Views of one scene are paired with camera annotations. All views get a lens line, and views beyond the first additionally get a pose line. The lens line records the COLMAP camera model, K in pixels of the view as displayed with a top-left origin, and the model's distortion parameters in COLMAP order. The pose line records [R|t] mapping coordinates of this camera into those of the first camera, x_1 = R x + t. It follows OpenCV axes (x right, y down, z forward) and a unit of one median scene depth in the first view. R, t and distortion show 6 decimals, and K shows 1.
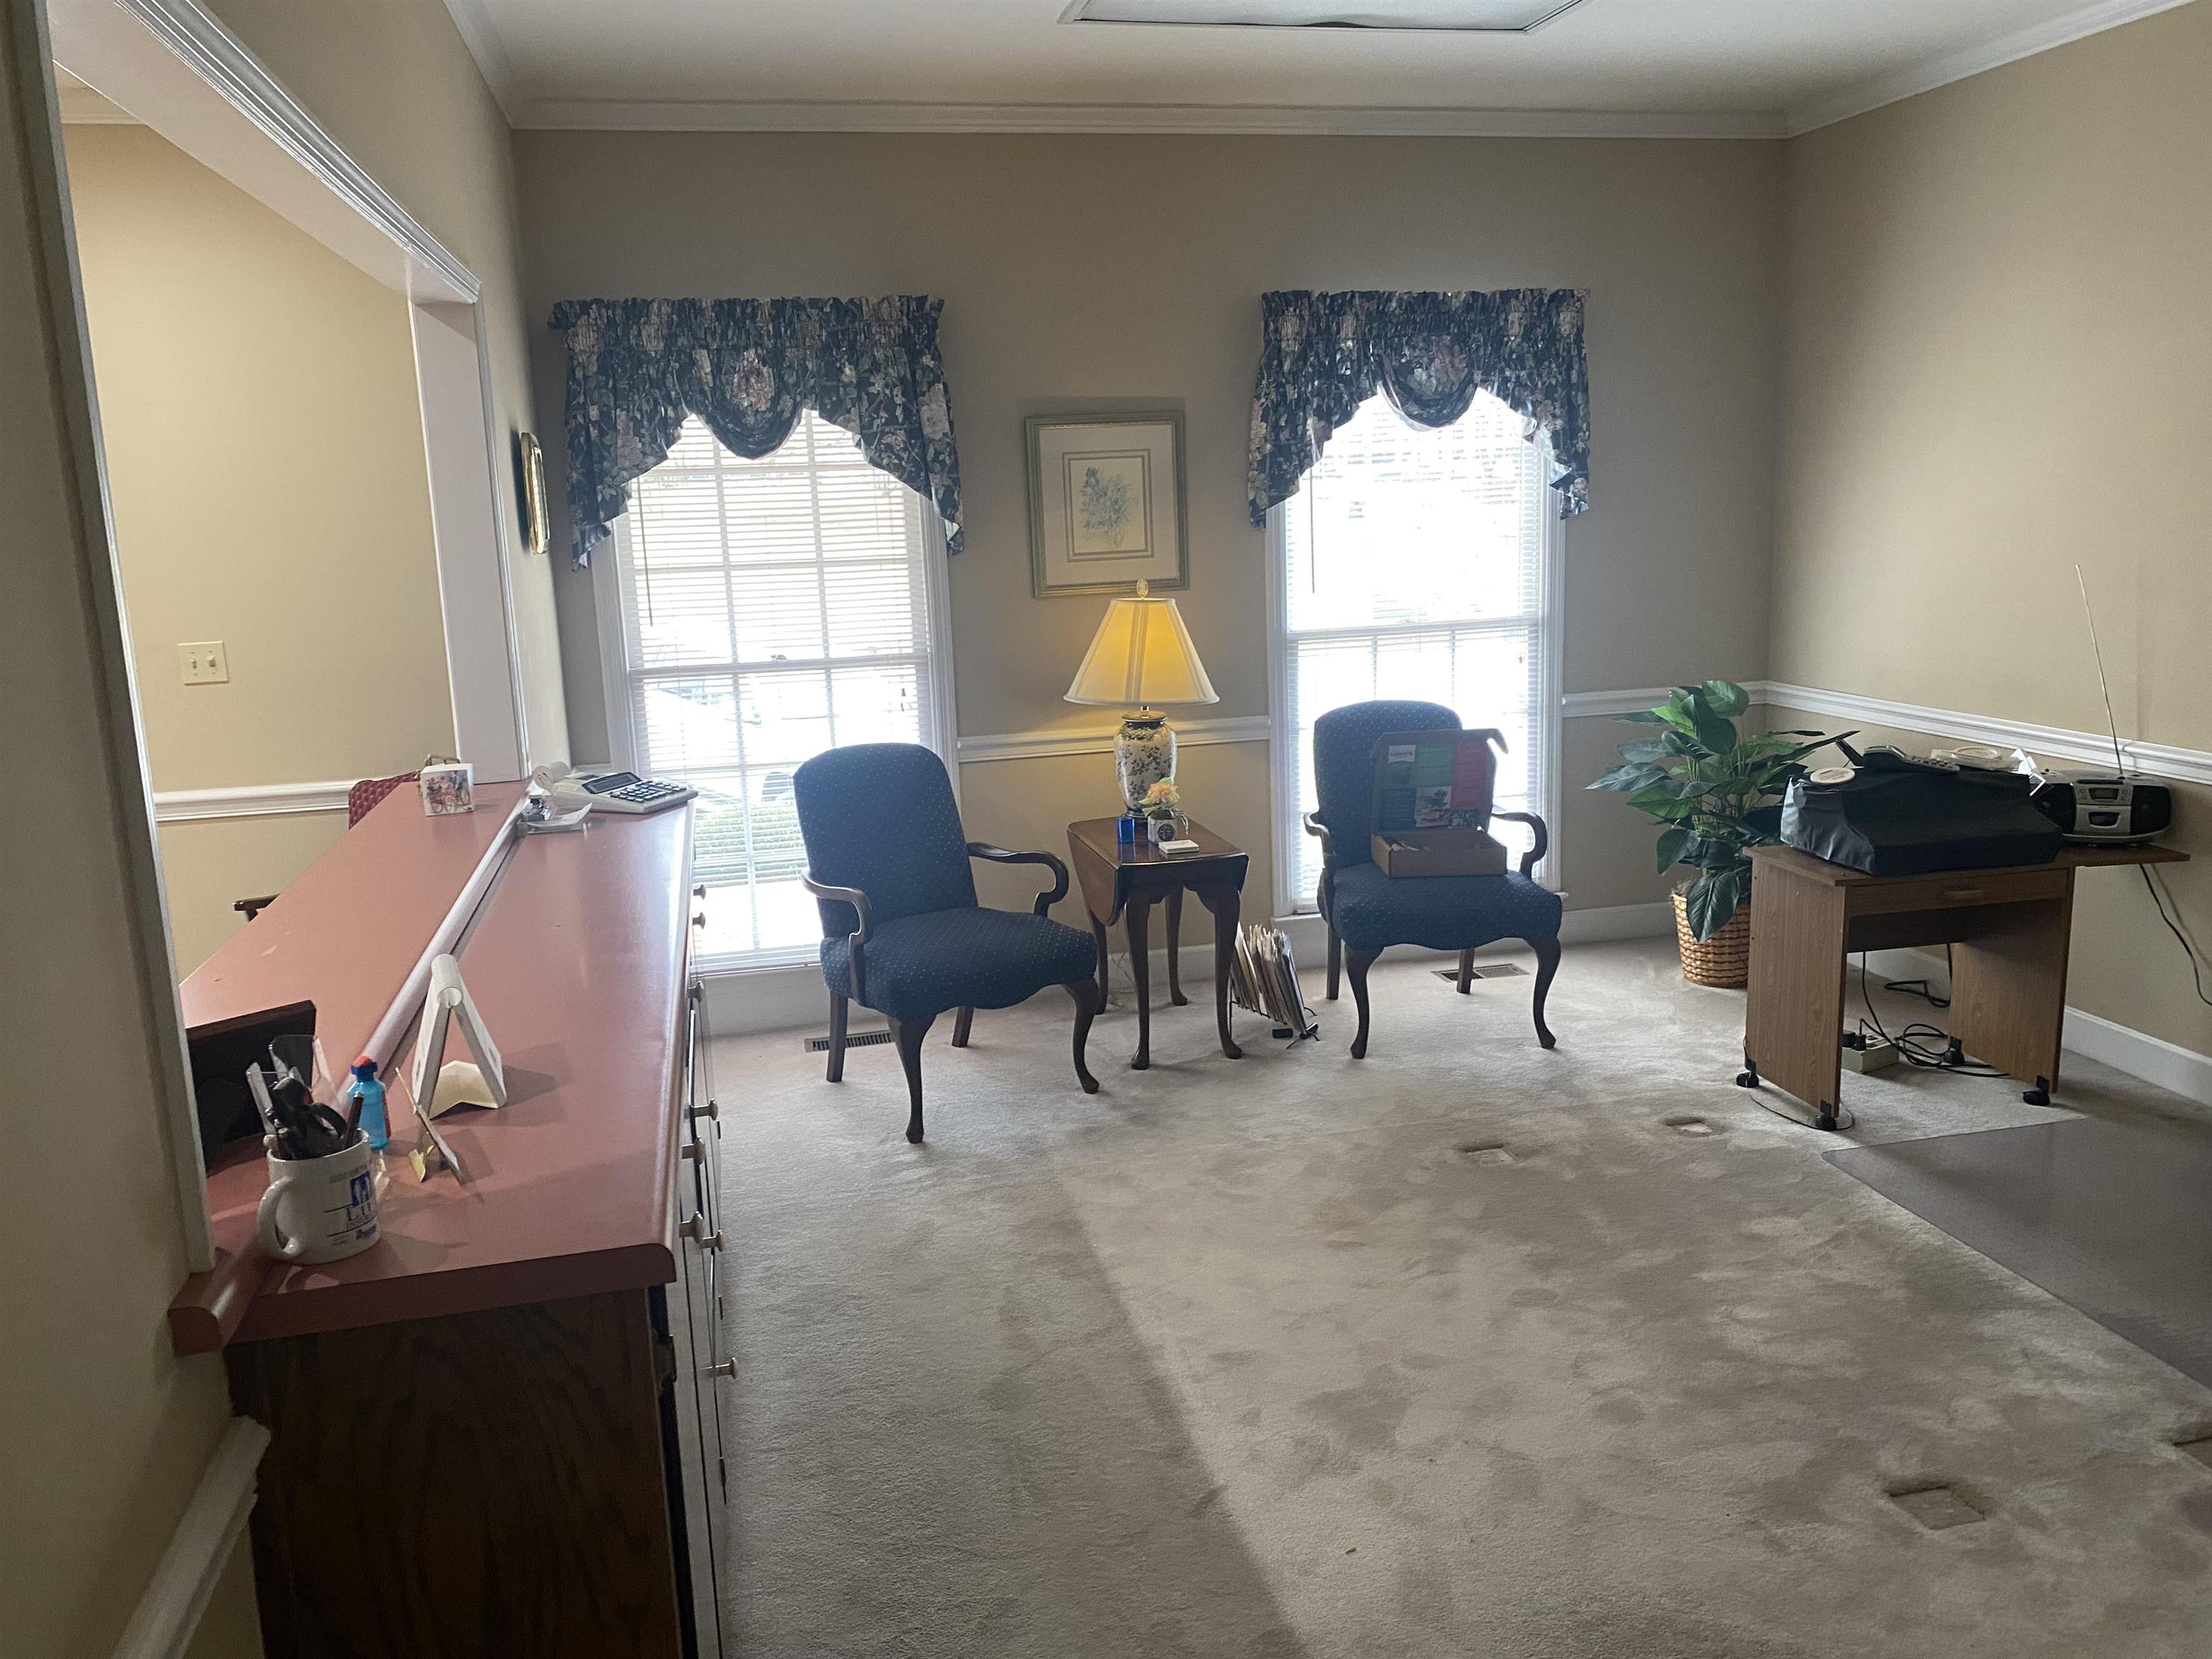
lens RADIAL K [[1718.3, 0, 1106.0], [0, 1718.3, 829.5], [0, 0, 1]] dist [0.029880, -0.004078]
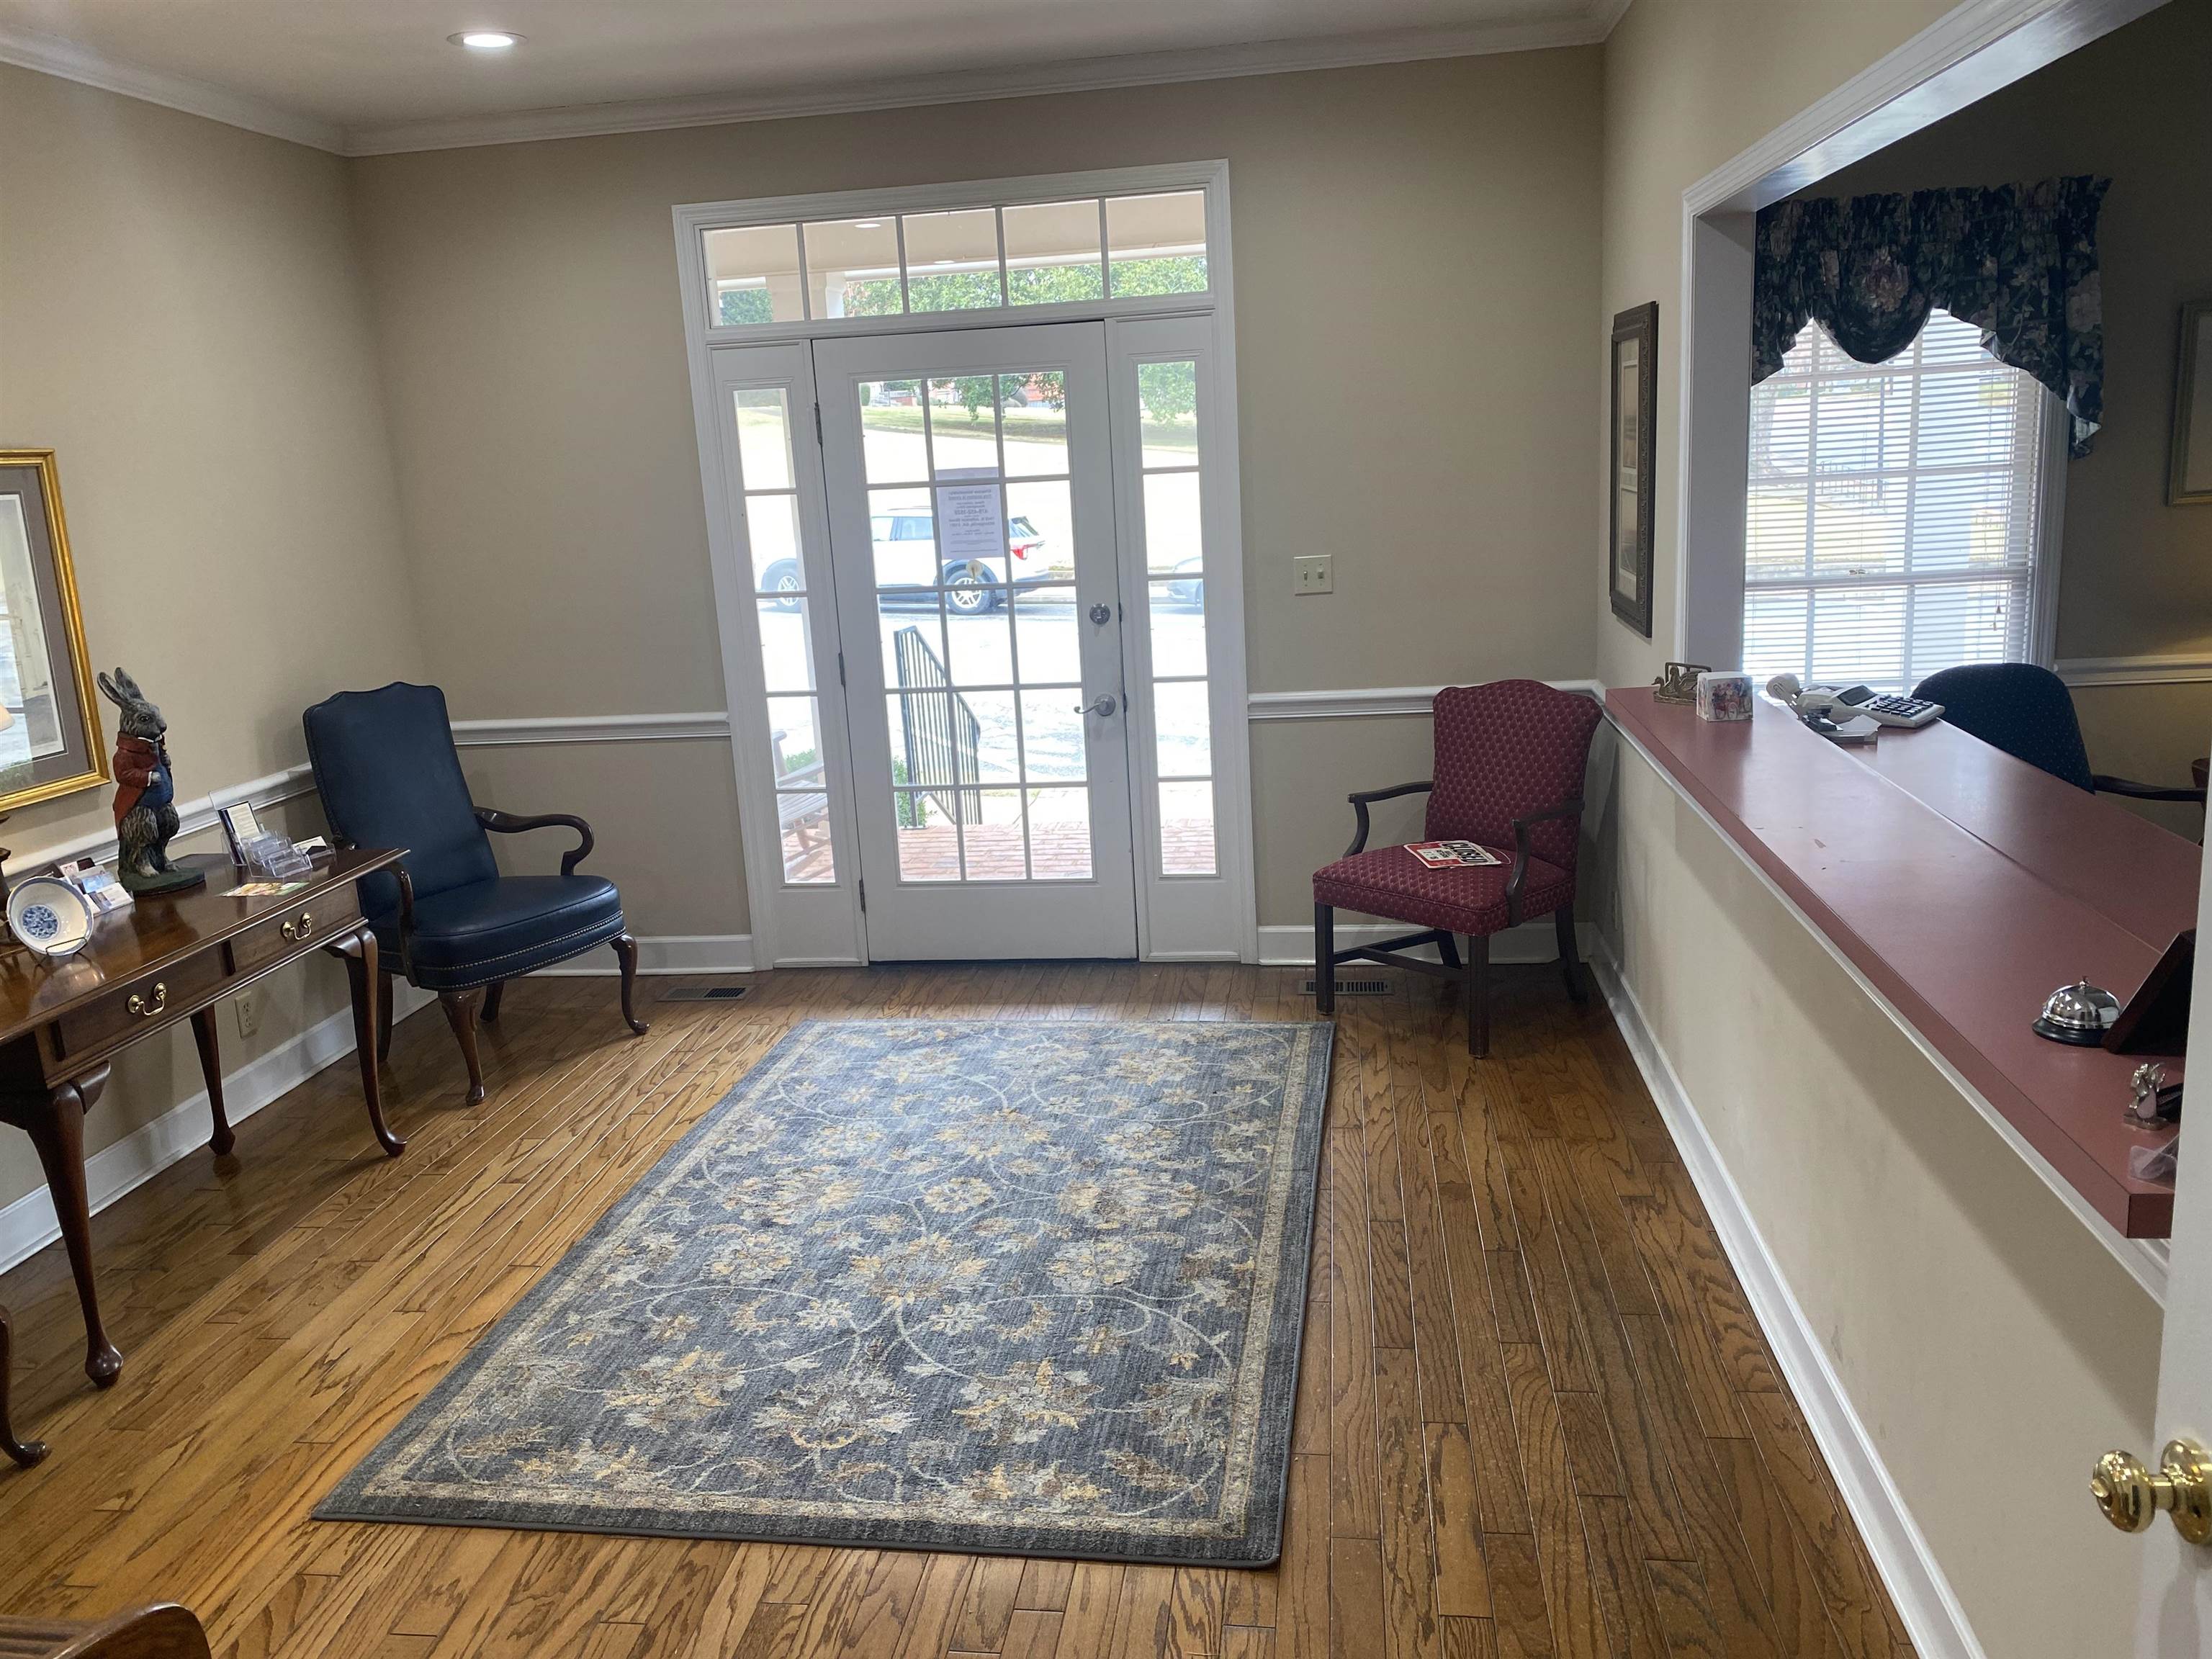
lens RADIAL K [[1718.3, 0, 1106.0], [0, 1718.3, 829.5], [0, 0, 1]] dist [0.029880, -0.004078]
pose [[0.936728, 0.057515, -0.345302, -0.257167], [-0.042118, 0.997762, 0.051935, 0.012828], [0.347516, -0.034105, 0.937054, -0.064957]]
